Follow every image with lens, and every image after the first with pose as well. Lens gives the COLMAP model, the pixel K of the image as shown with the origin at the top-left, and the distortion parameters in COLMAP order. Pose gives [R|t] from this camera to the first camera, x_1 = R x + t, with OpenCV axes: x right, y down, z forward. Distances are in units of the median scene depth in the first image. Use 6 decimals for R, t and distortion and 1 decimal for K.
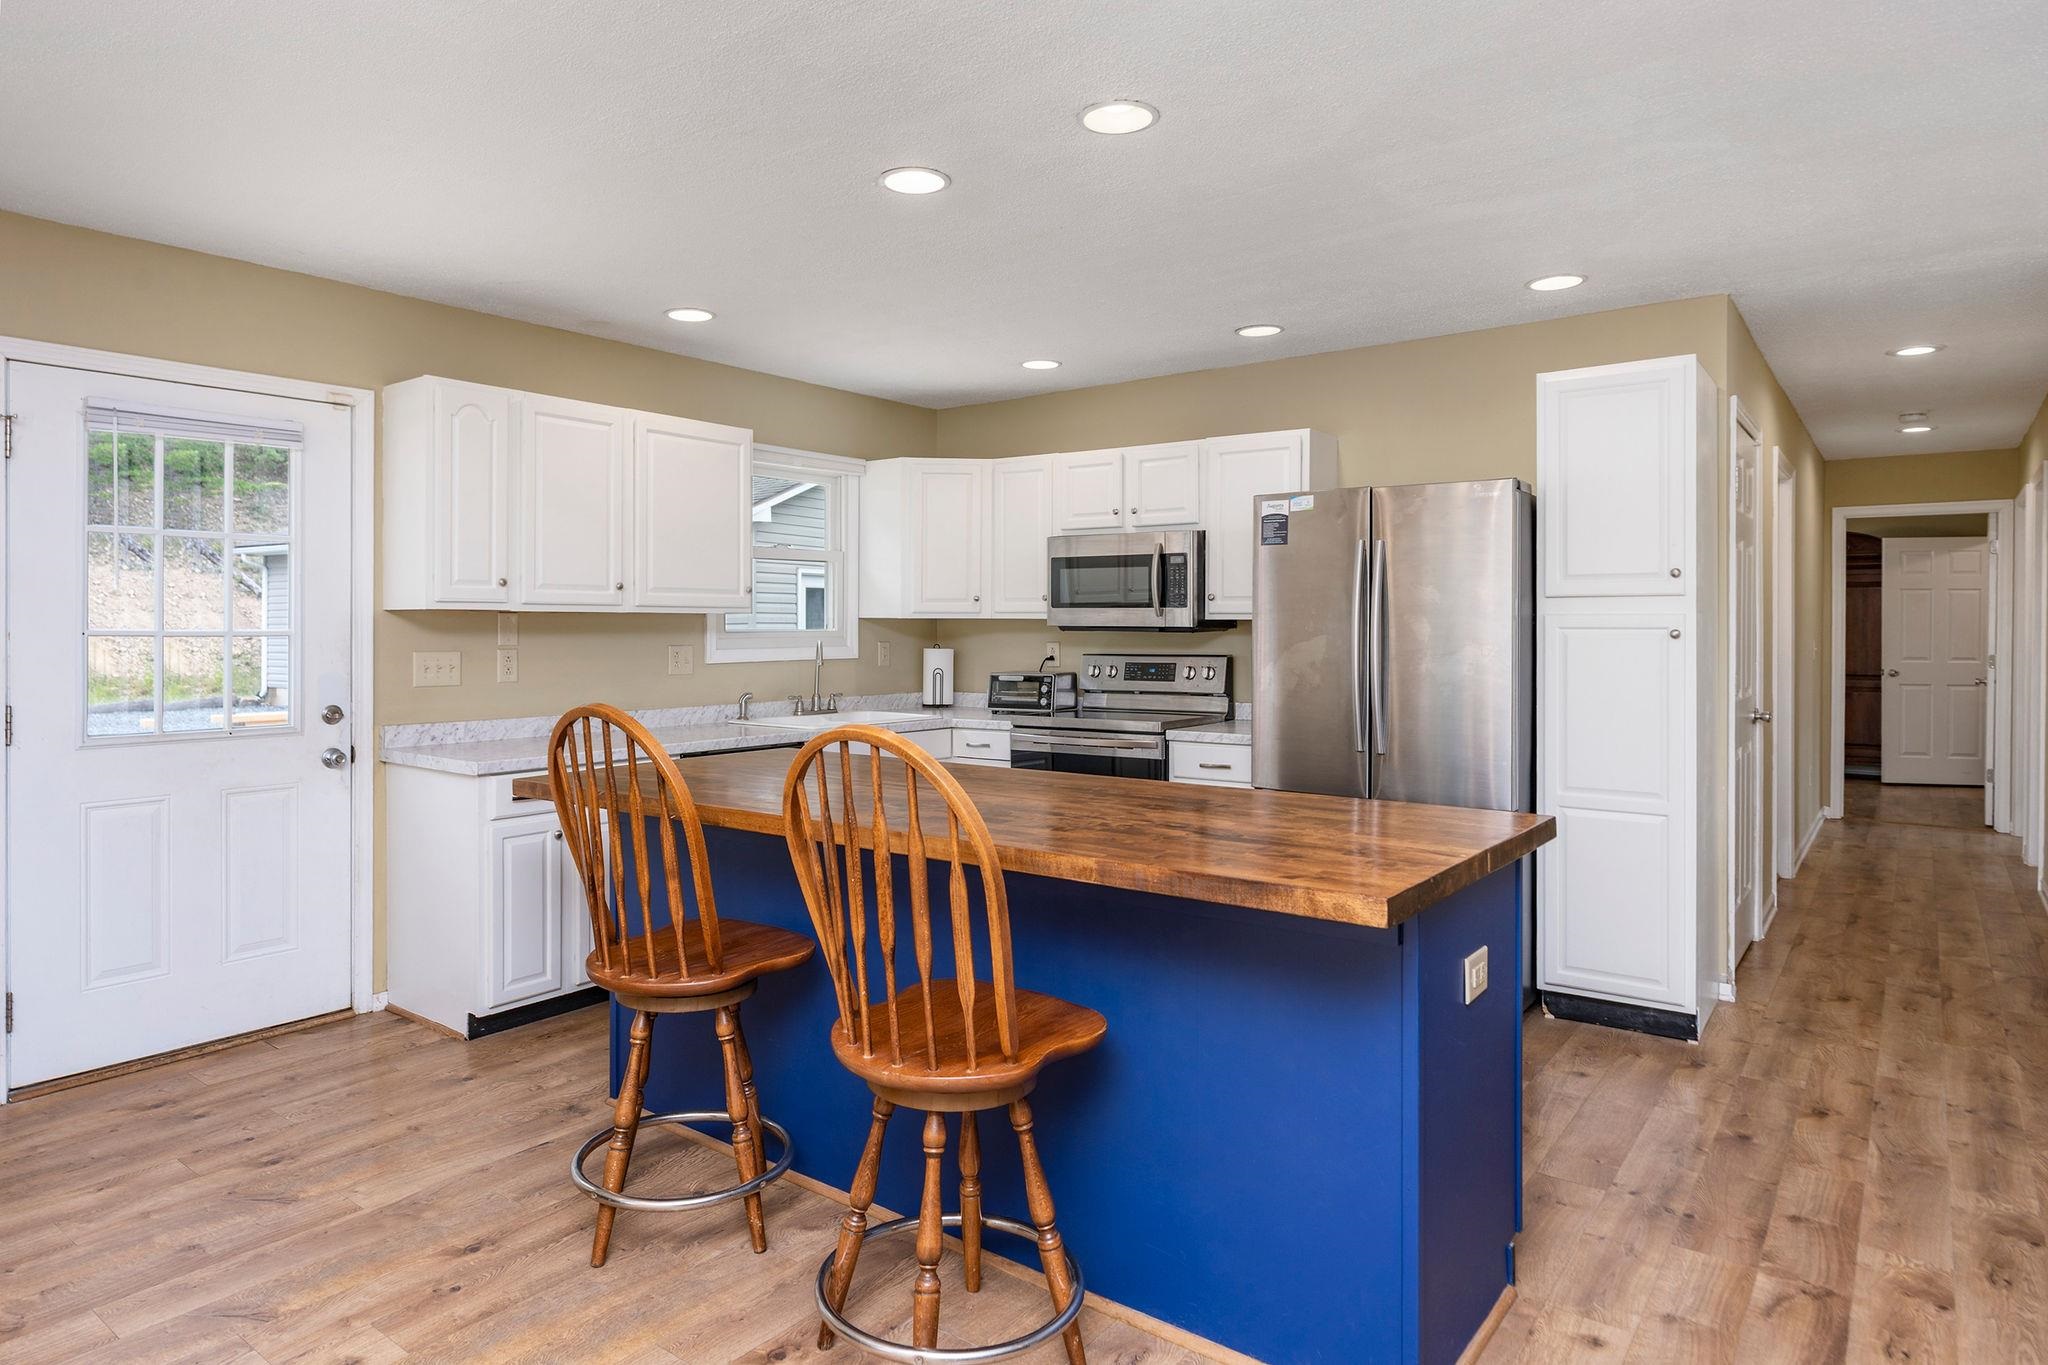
lens RADIAL K [[1221.8, 0, 1016.3], [0, 1221.8, 607.7], [0, 0, 1]] dist [-0.006409, -0.002367]
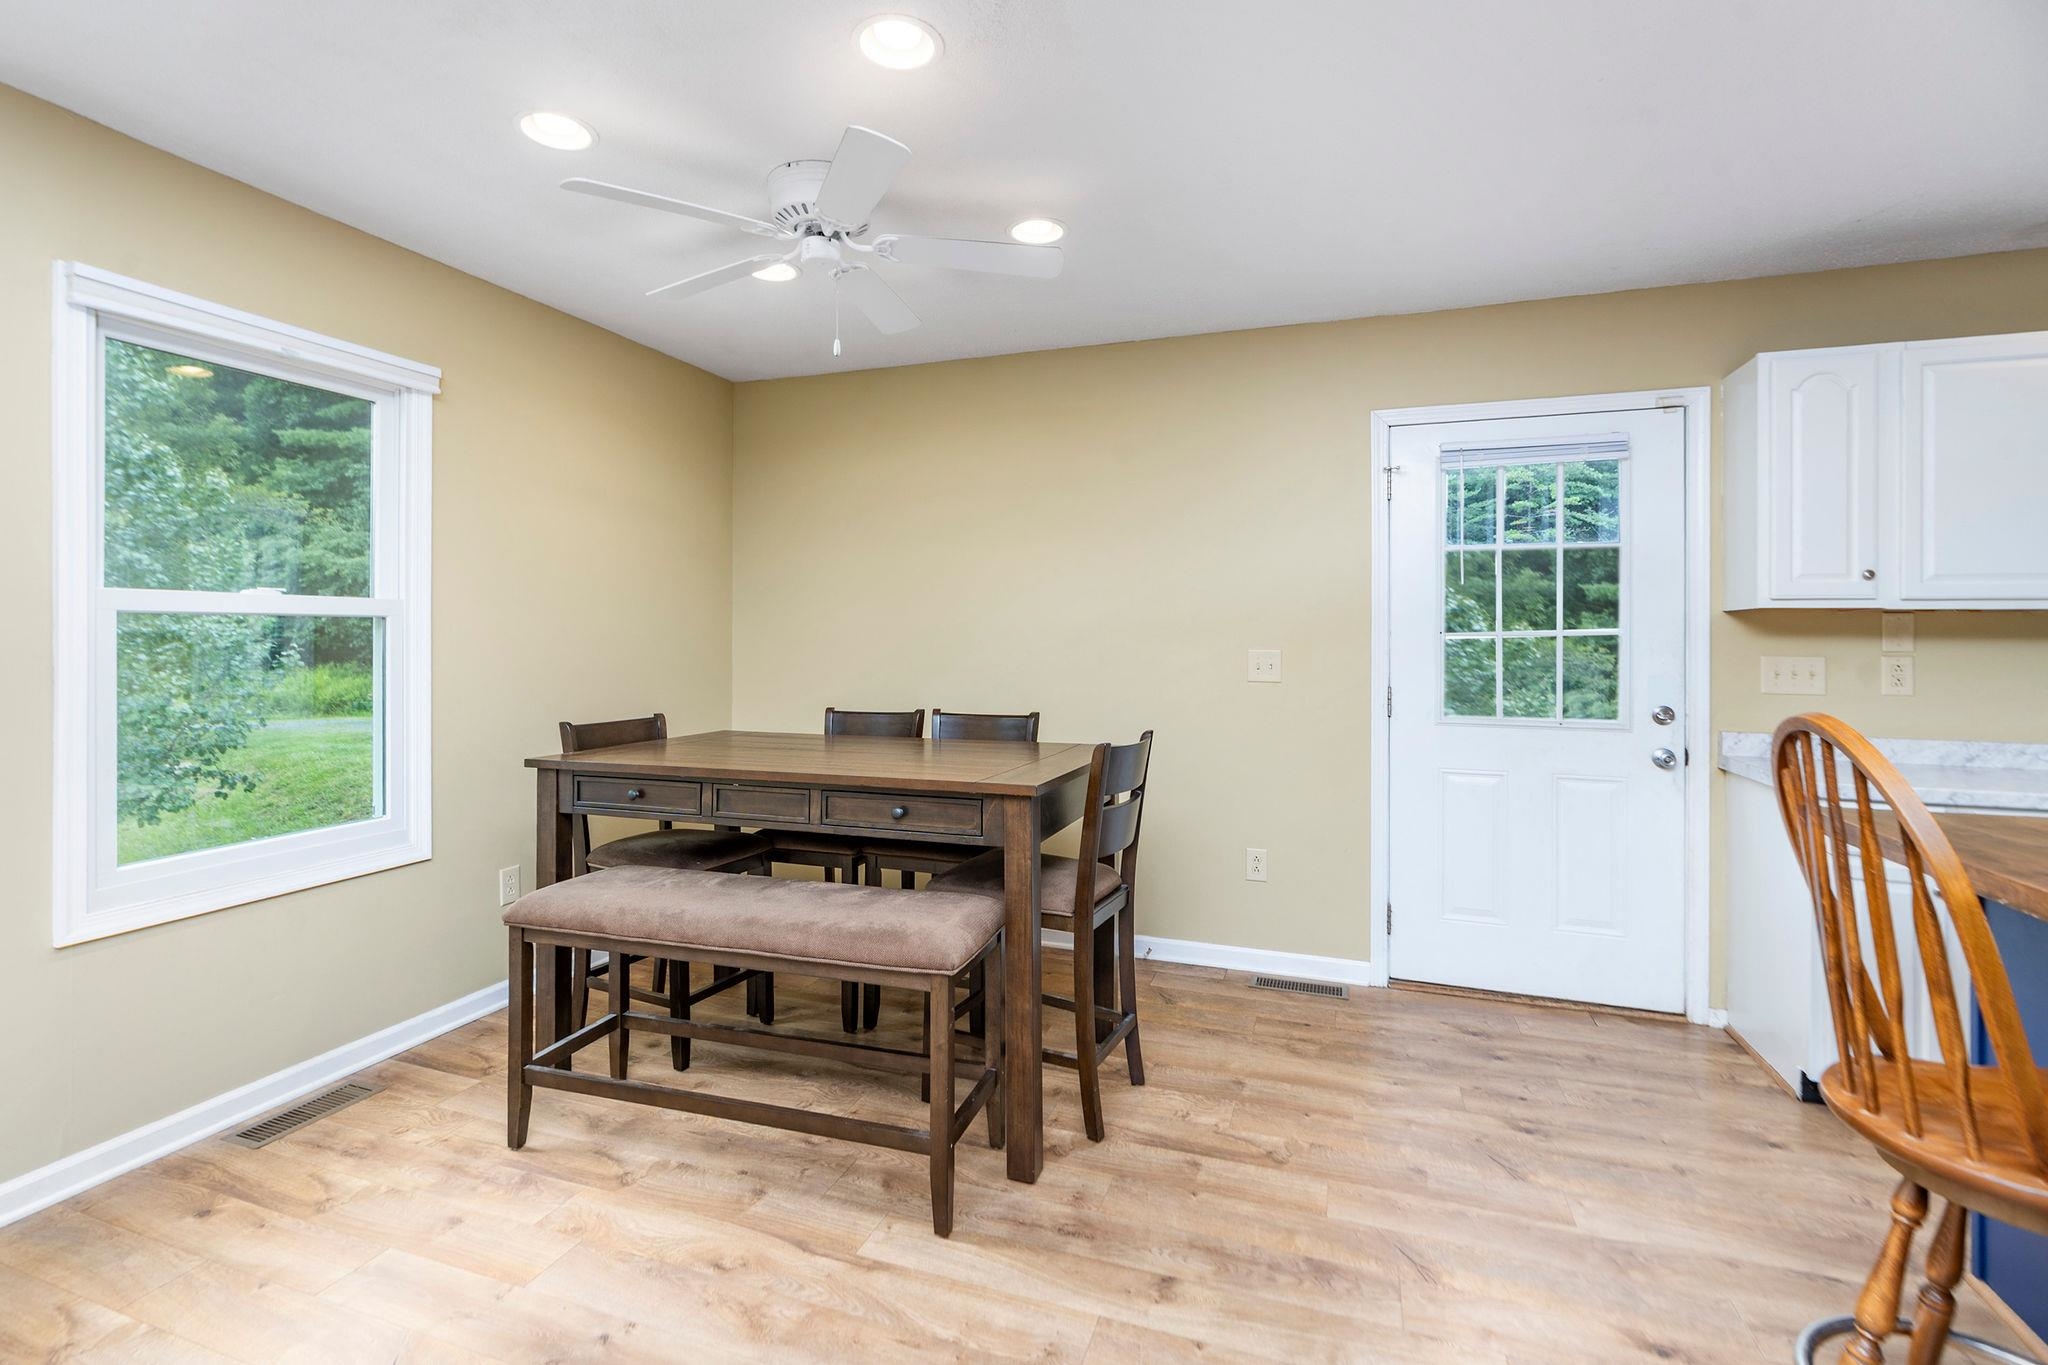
lens RADIAL K [[958.5, 0, 1010.0], [0, 958.5, 629.8], [0, 0, 1]] dist [0.001038, 0.000873]
pose [[0.293436, -0.005721, -0.955962, 0.042025], [0.002800, 0.999983, -0.005125, 0.020294], [0.955975, -0.001173, 0.293447, 0.261409]]
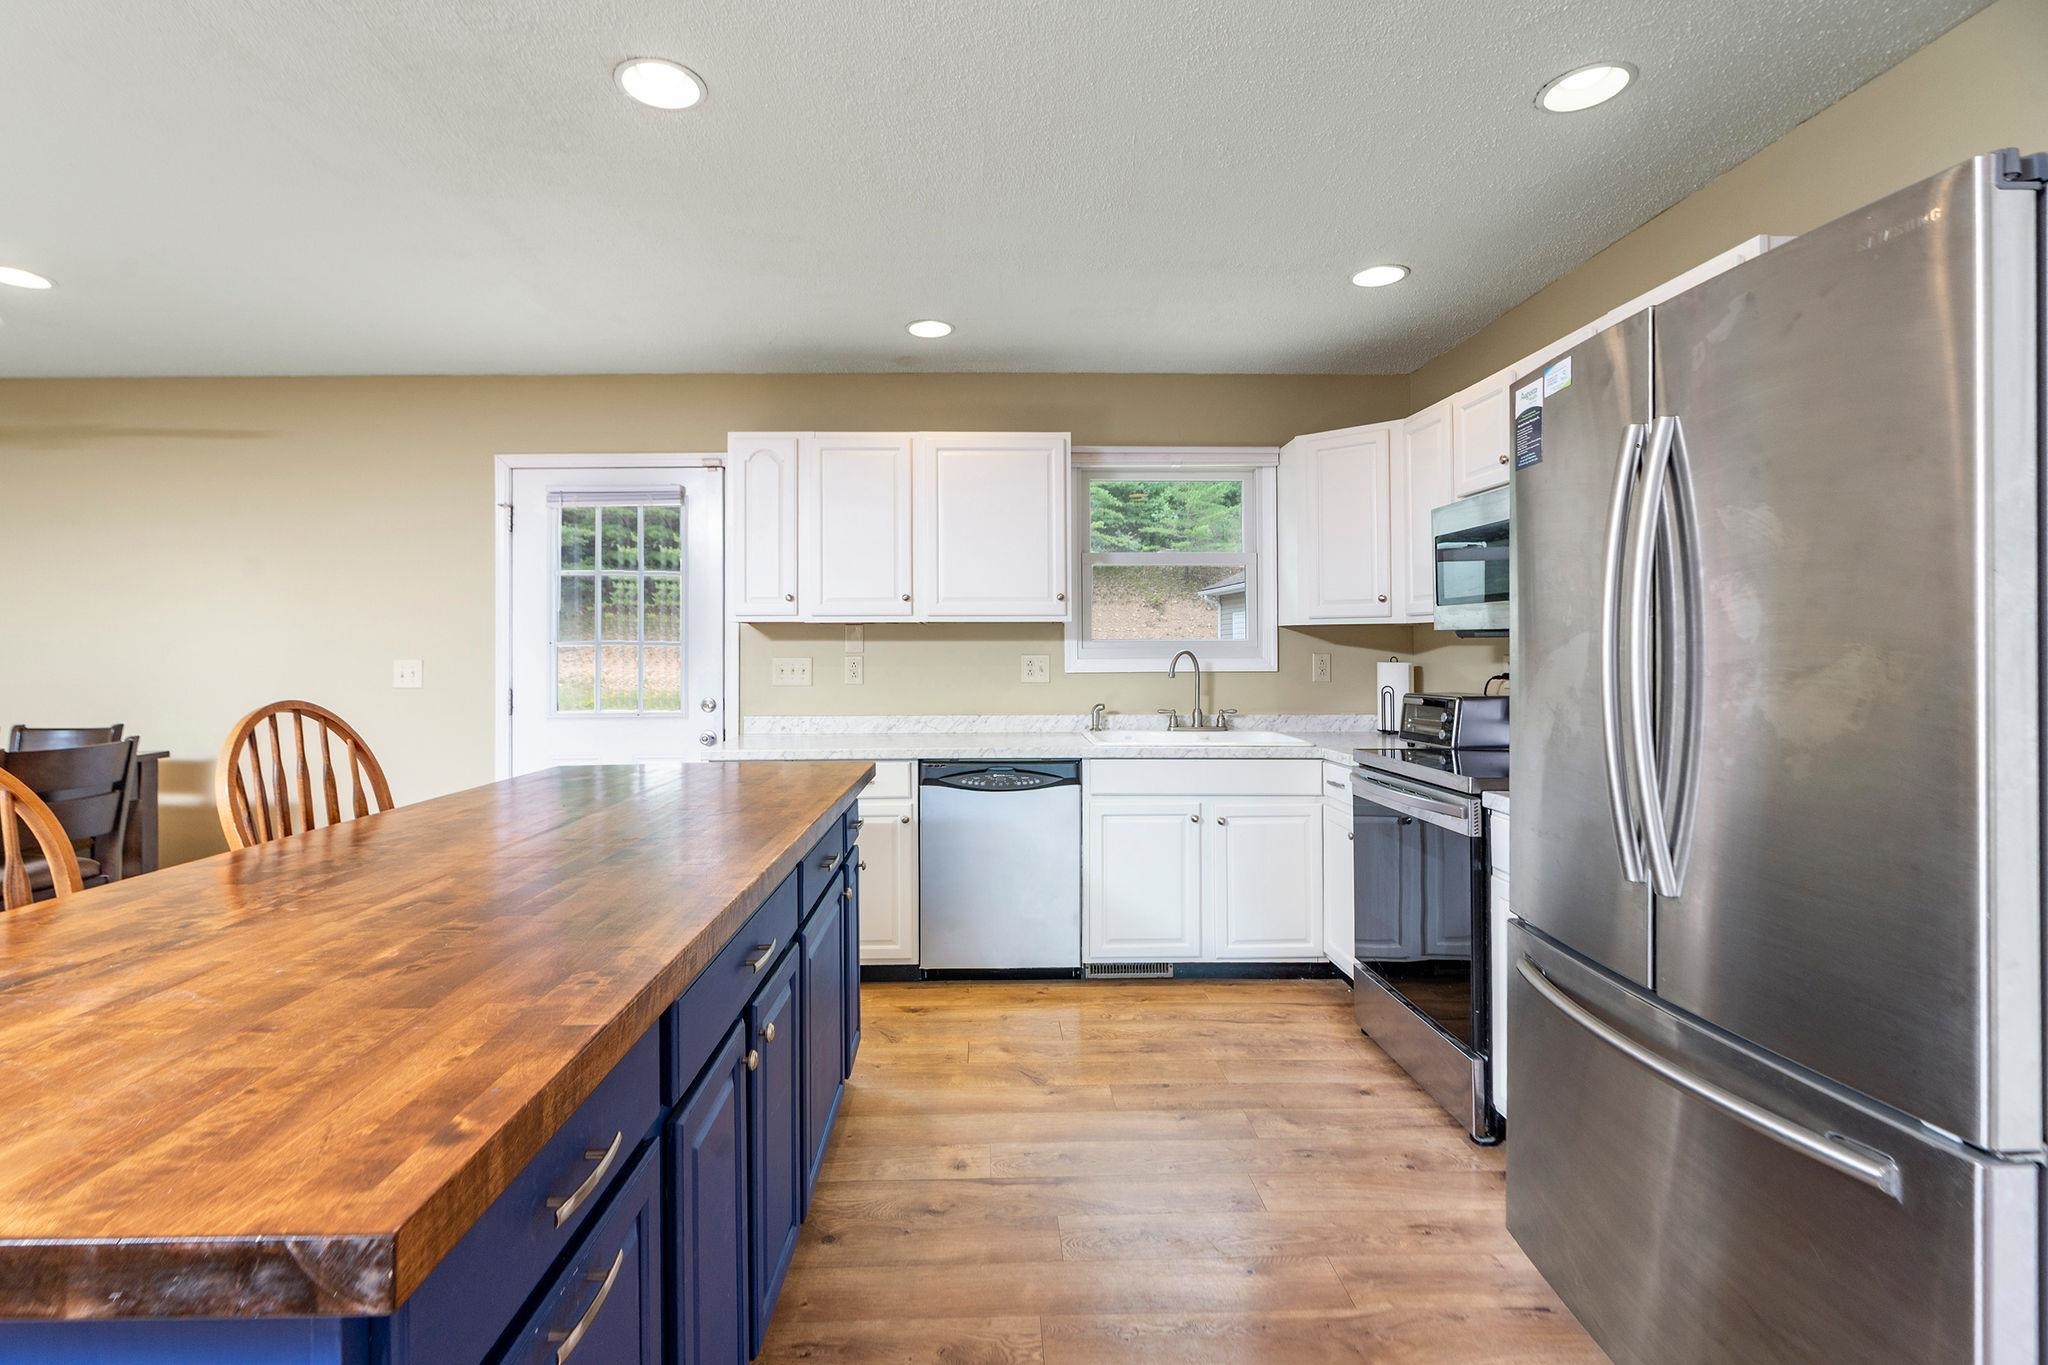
lens RADIAL K [[958.5, 0, 1010.0], [0, 958.5, 629.8], [0, 0, 1]] dist [0.001038, 0.000873]
pose [[0.612174, -0.018145, -0.790515, 0.471079], [0.015140, 0.999822, -0.011225, 0.024918], [0.790578, -0.005097, 0.612340, 0.656626]]
